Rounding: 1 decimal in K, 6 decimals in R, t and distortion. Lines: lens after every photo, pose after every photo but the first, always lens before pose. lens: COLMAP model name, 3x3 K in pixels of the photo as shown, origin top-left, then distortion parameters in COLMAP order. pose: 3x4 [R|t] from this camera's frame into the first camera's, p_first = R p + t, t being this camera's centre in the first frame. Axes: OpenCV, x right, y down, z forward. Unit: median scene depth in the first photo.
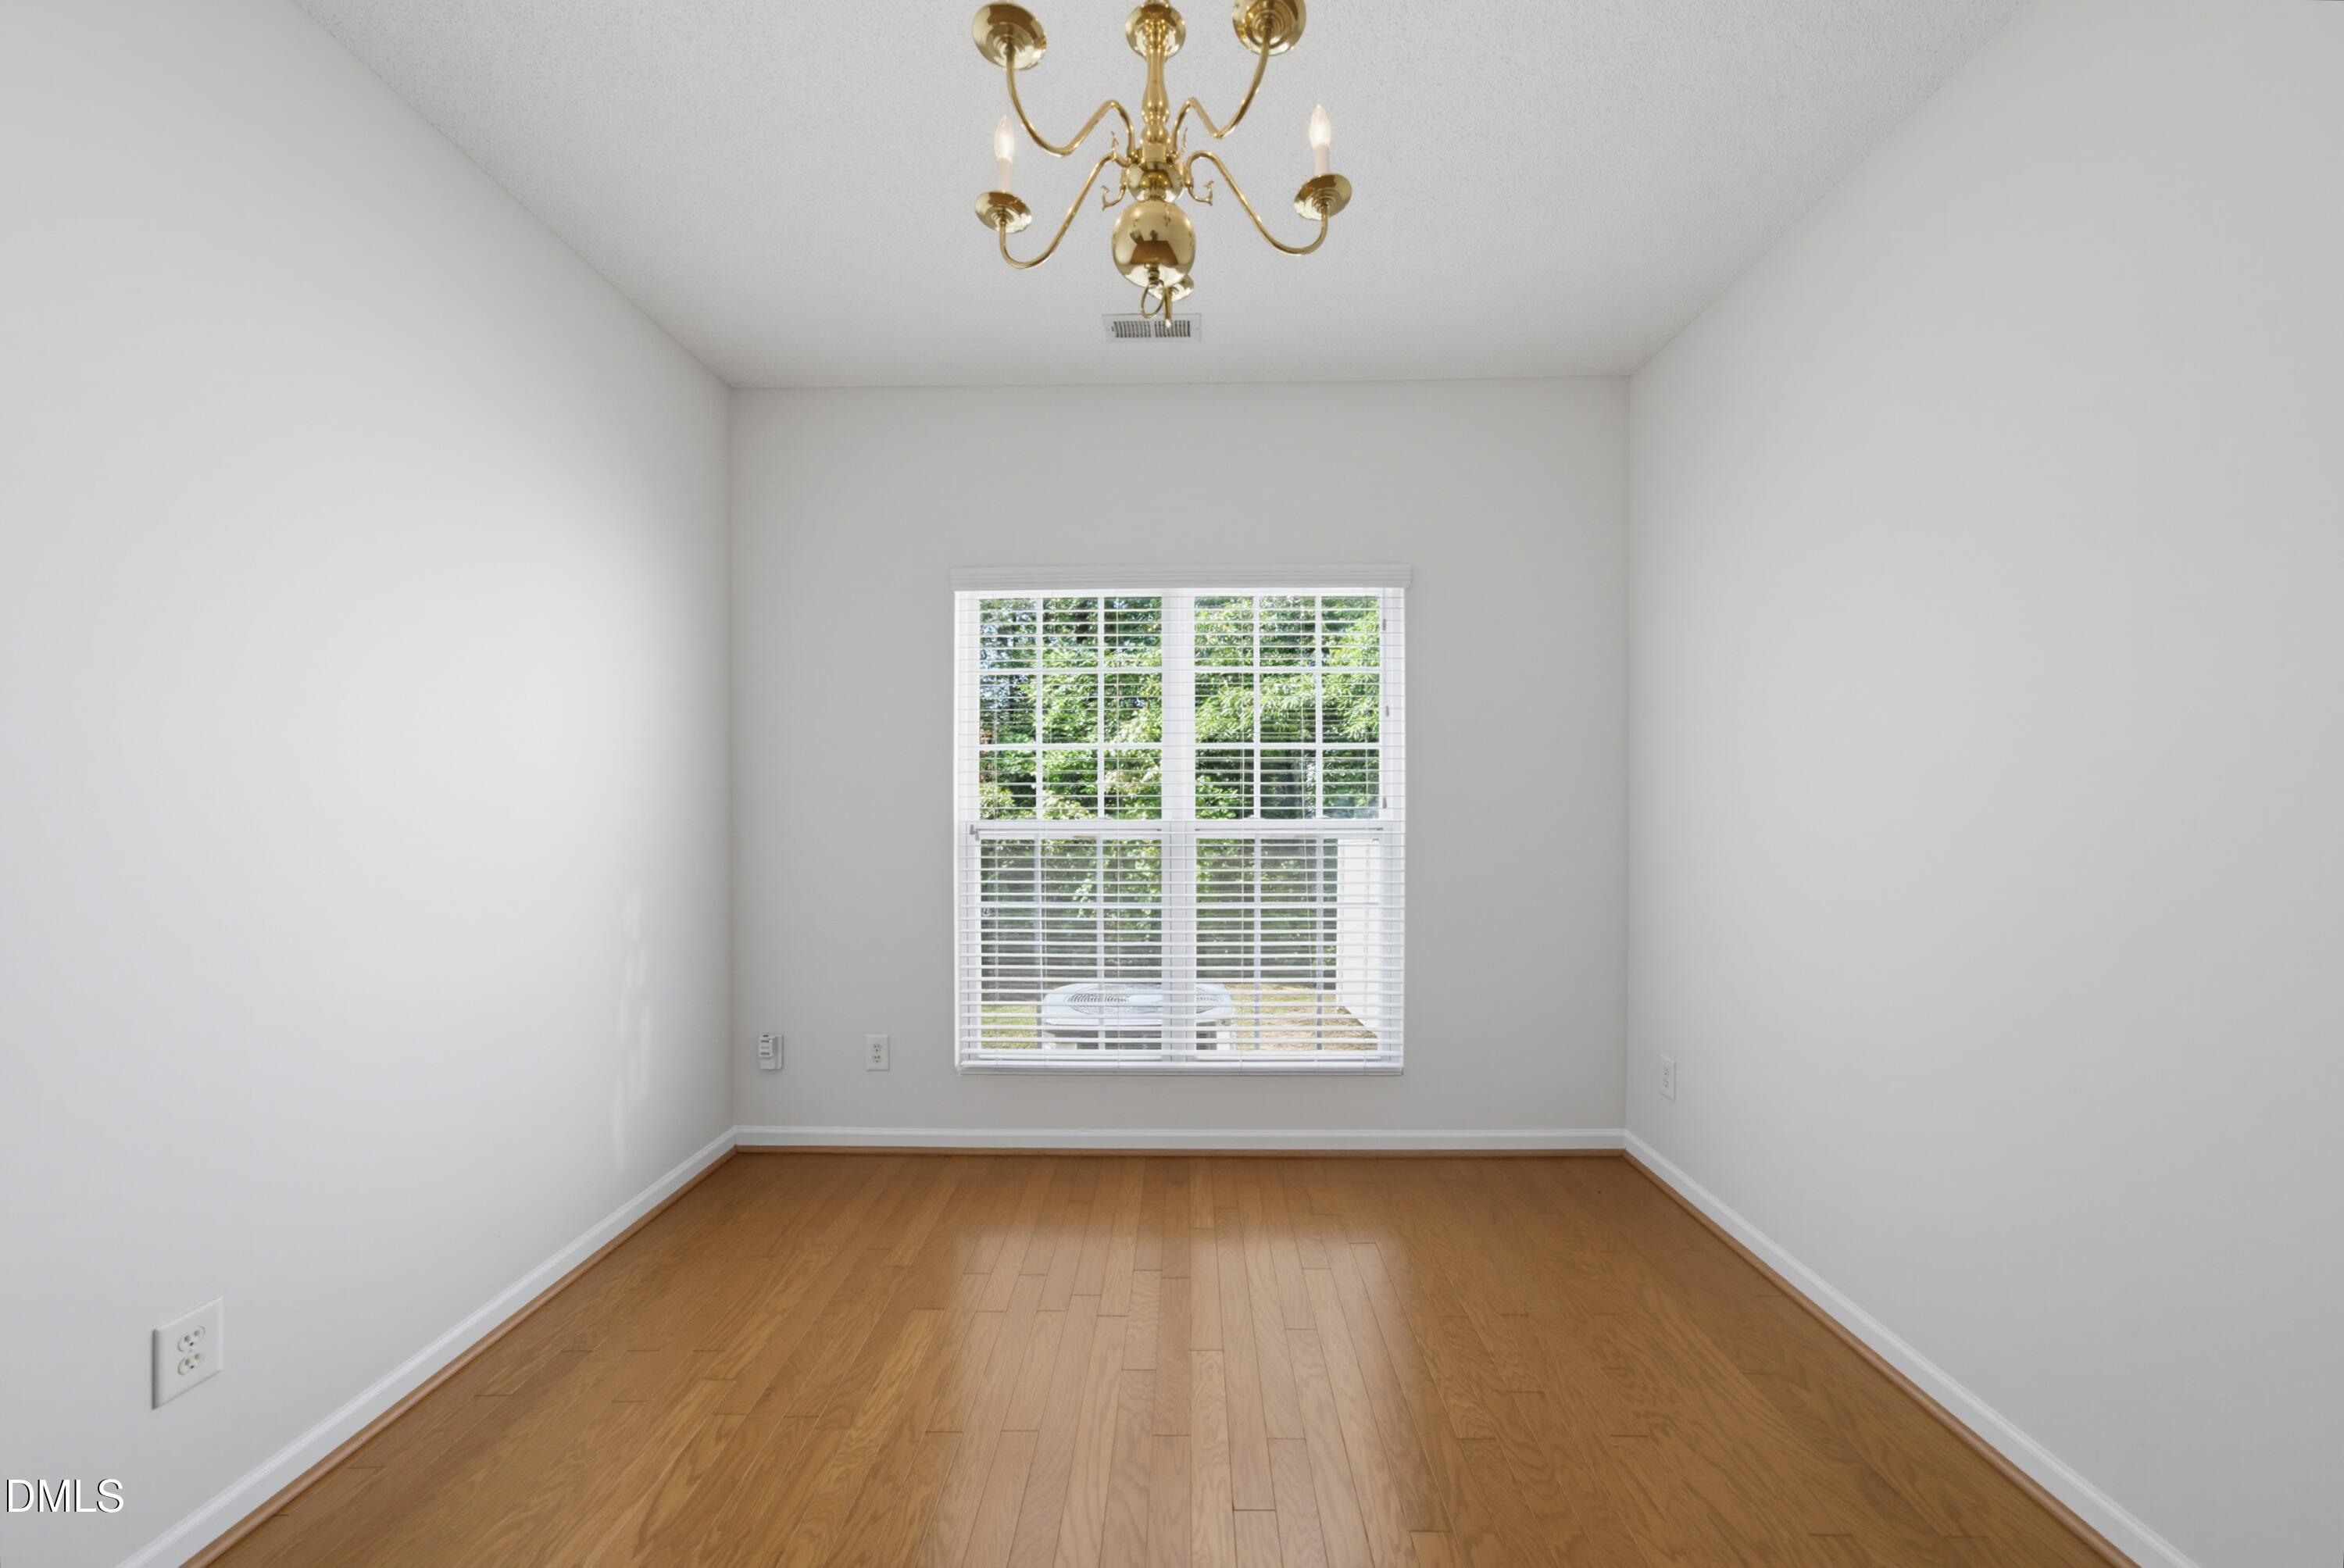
lens RADIAL K [[854.4, 0, 1152.2], [0, 854.4, 779.3], [0, 0, 1]] dist [-0.024047, -0.000054]
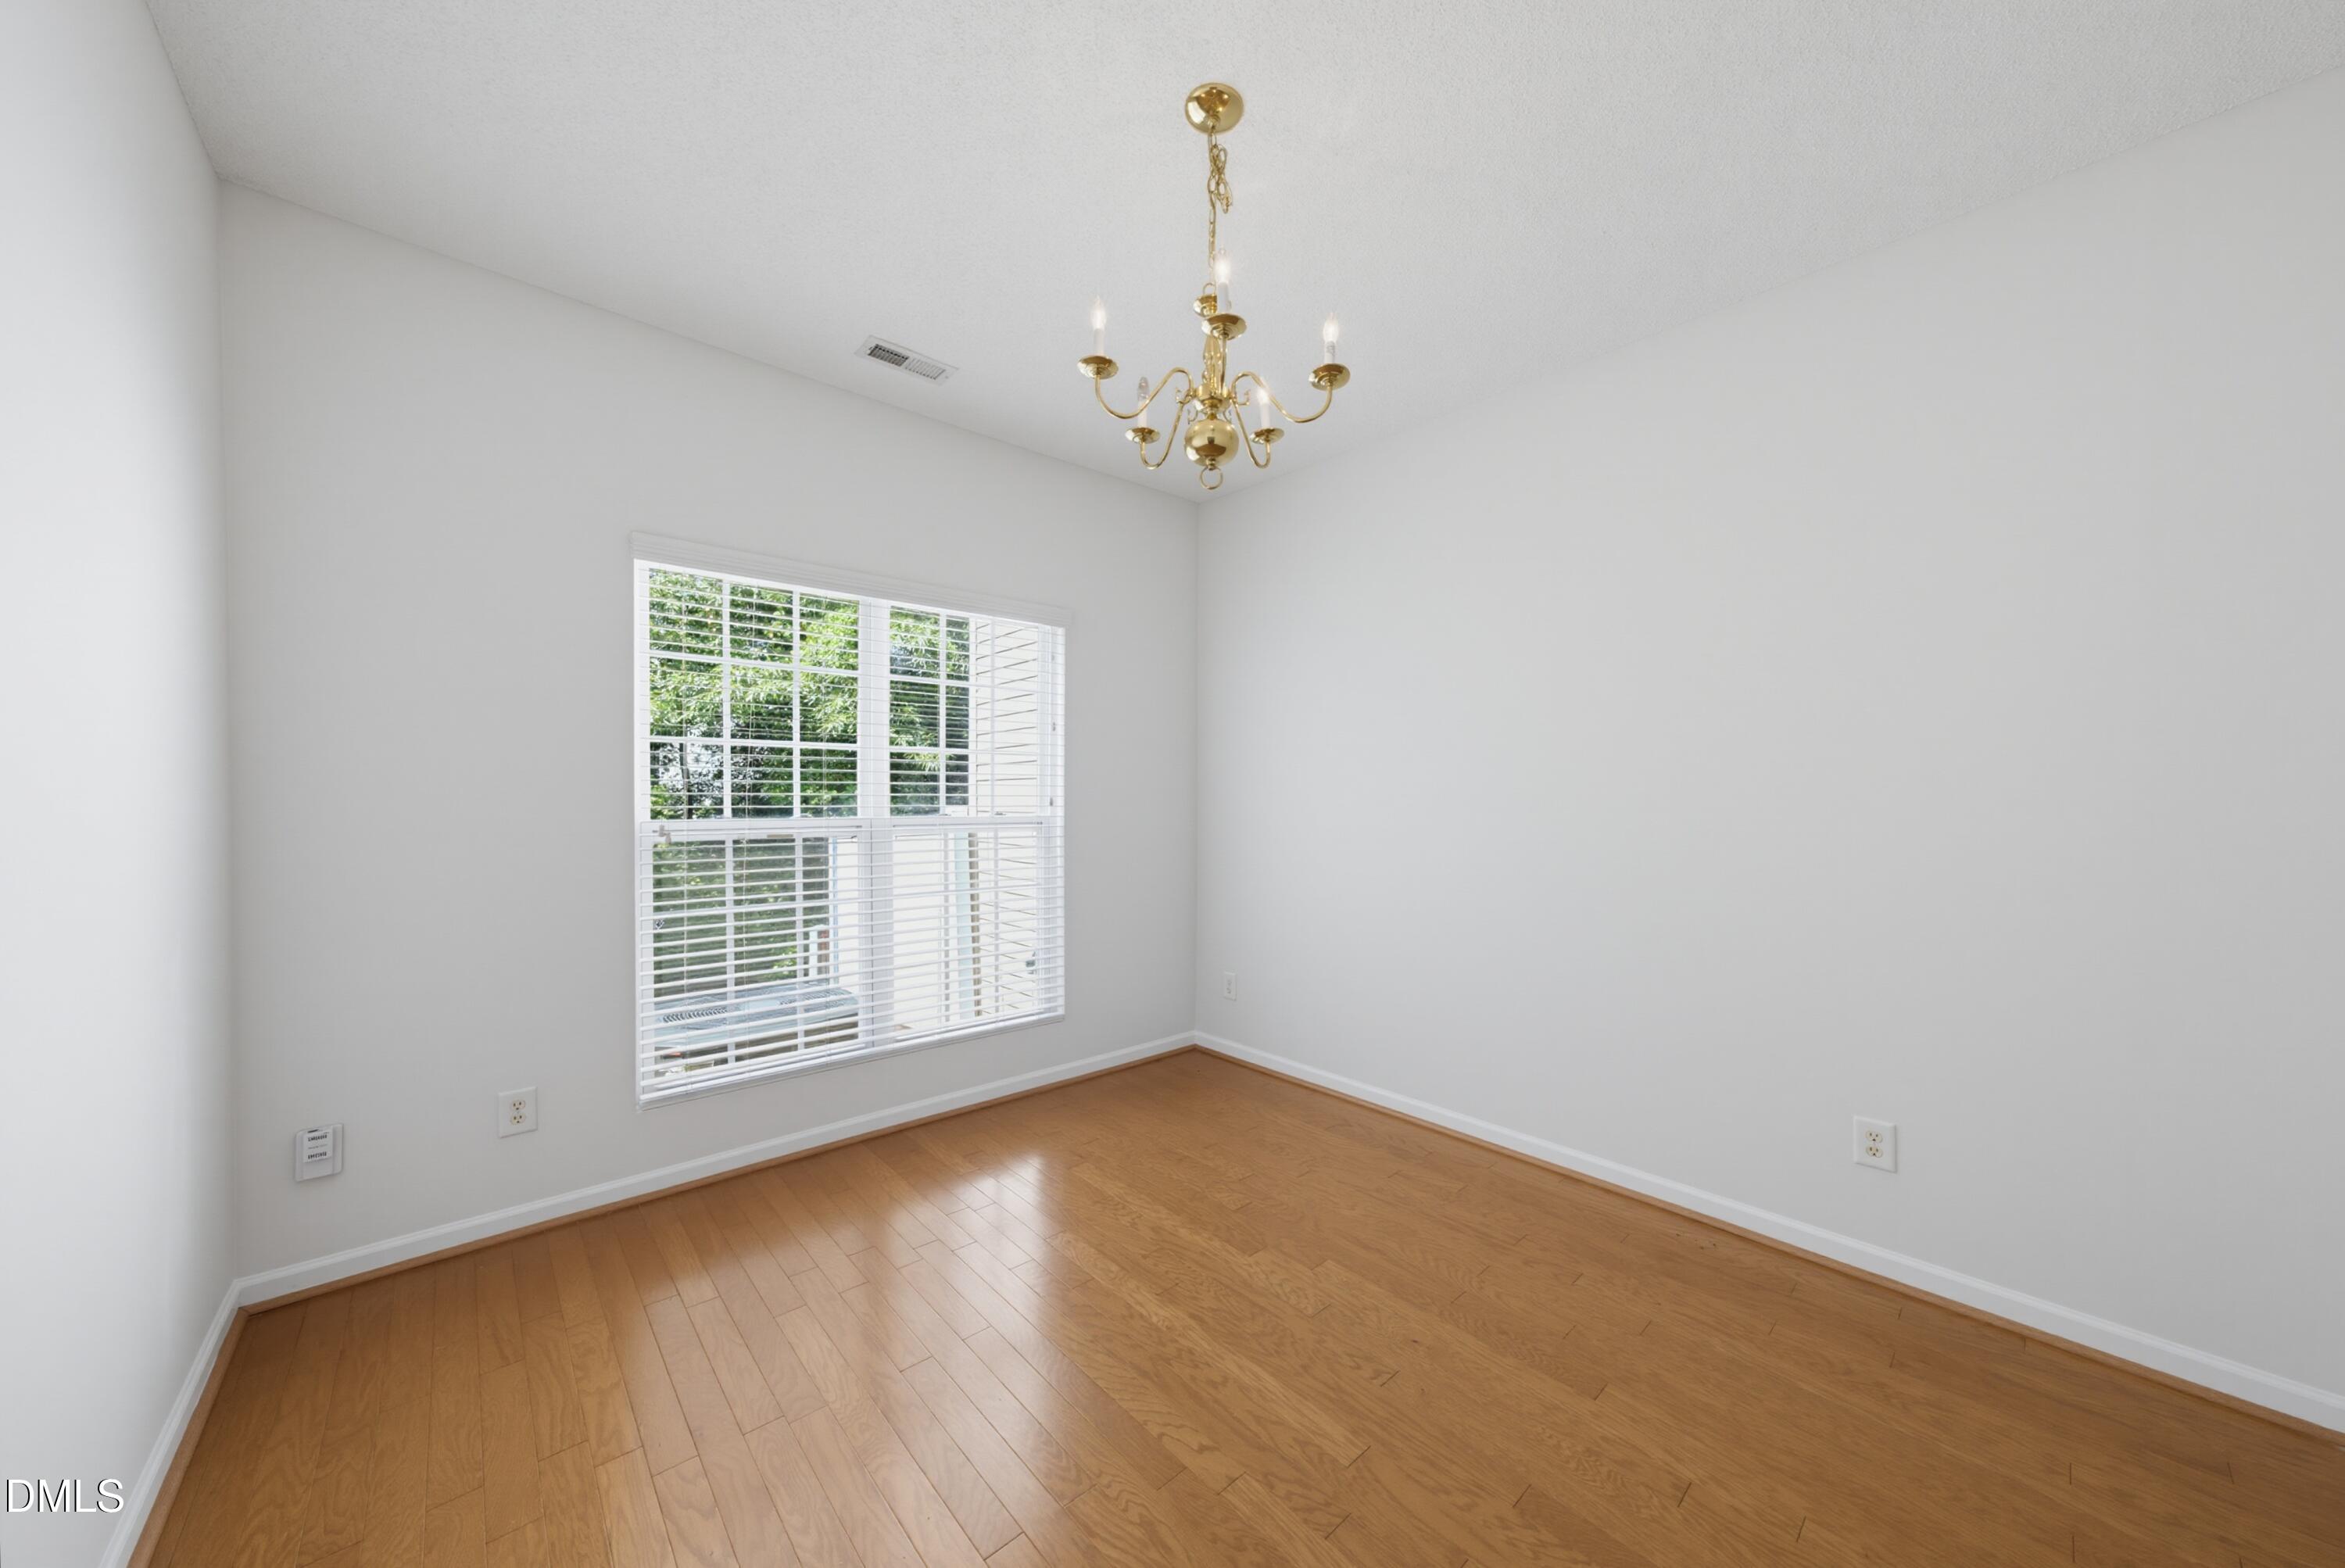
lens RADIAL K [[805.9, 0, 1180.7], [0, 805.9, 782.6], [0, 0, 1]] dist [-0.004514, 0.004396]
pose [[0.739407, 0.014322, 0.673106, -0.354302], [-0.017085, 0.999851, -0.002507, 0.000477], [-0.673042, -0.009646, 0.739542, 0.011989]]
